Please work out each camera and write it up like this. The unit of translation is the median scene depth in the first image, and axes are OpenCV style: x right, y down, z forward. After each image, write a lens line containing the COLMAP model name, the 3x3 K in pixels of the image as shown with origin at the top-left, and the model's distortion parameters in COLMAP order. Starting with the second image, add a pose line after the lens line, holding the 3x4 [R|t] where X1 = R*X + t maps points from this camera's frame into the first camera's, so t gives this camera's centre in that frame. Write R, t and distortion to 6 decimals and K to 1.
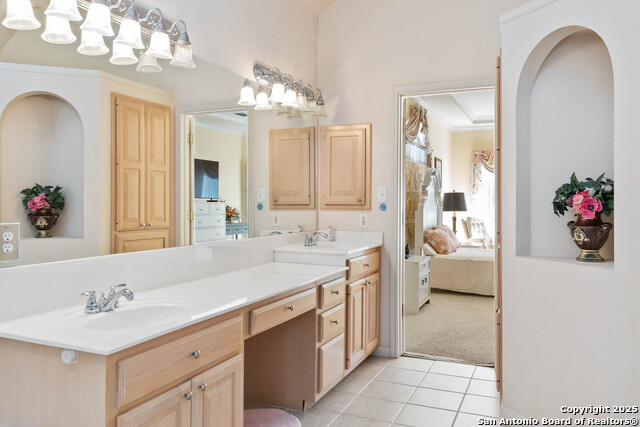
lens RADIAL K [[495.8, 0, 320.6], [0, 495.8, 205.4], [0, 0, 1]] dist [-0.004987, -0.002651]
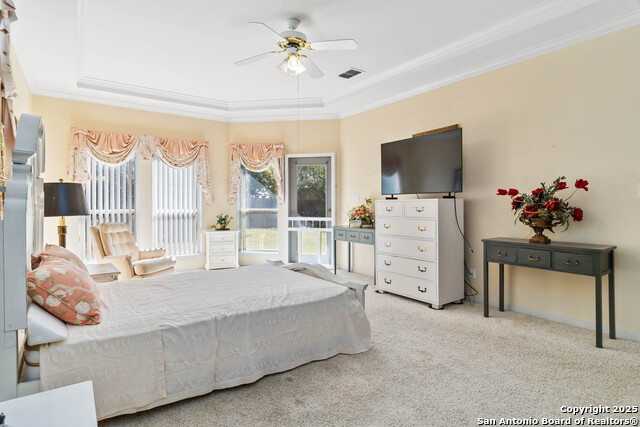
lens RADIAL K [[342.1, 0, 326.5], [0, 342.1, 206.8], [0, 0, 1]] dist [0.001994, -0.000354]
pose [[0.501362, -0.009610, 0.865184, 0.082697], [0.006088, 0.999953, 0.007579, -0.000067], [-0.865216, 0.001468, 0.501397, 0.547301]]
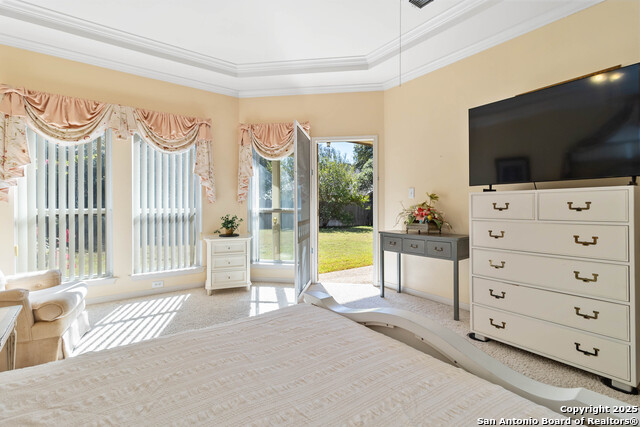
lens RADIAL K [[295.6, 0, 324.0], [0, 295.6, 207.3], [0, 0, 1]] dist [0.001135, 0.000607]
pose [[0.491599, -0.003568, 0.870815, 0.262790], [0.005869, 0.999982, 0.000783, 0.007815], [-0.870802, 0.004726, 0.491611, 0.737189]]
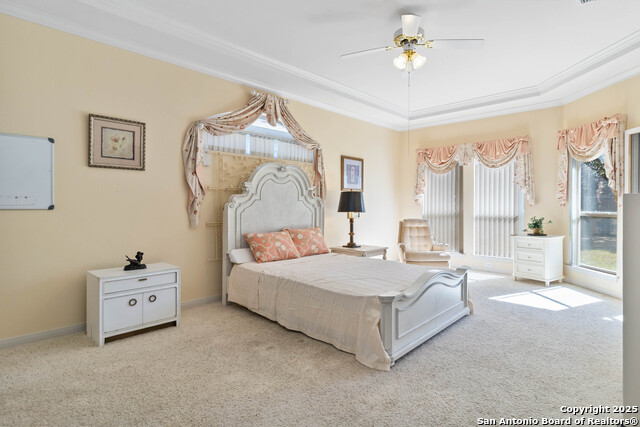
lens RADIAL K [[342.1, 0, 326.5], [0, 342.1, 206.8], [0, 0, 1]] dist [0.001994, -0.000354]
pose [[0.943618, 0.001842, -0.331032, 0.443396], [-0.002129, 0.999998, -0.000502, 0.002166], [0.331031, 0.001179, 0.943619, 0.387209]]
